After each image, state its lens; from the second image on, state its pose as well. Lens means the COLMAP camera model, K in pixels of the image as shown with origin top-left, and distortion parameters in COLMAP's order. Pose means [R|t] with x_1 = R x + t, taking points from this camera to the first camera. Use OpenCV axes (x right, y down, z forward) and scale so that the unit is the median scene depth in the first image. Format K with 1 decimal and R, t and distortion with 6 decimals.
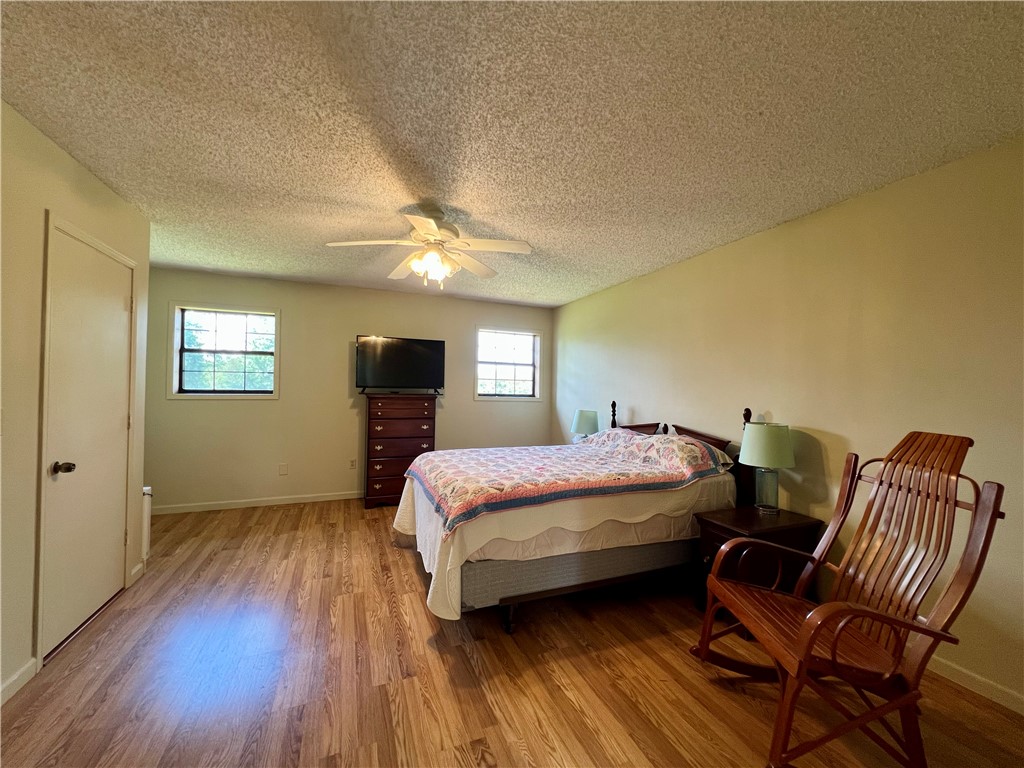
lens RADIAL K [[413.8, 0, 509.7], [0, 413.8, 378.4], [0, 0, 1]] dist [-0.000698, -0.000050]
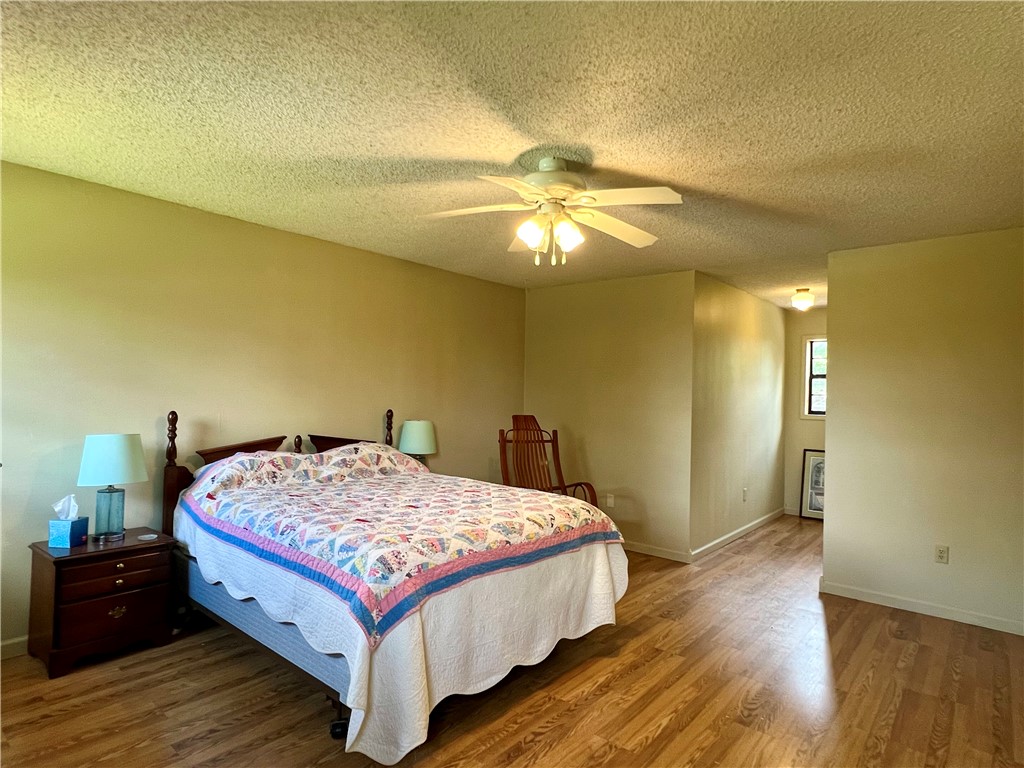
lens RADIAL K [[564.8, 0, 509.3], [0, 564.8, 387.8], [0, 0, 1]] dist [0.000506, 0.000077]
pose [[-0.457542, -0.030237, 0.888674, -0.974979], [-0.062658, 0.998034, 0.001697, -0.011590], [-0.886978, -0.054906, -0.458537, 1.432373]]
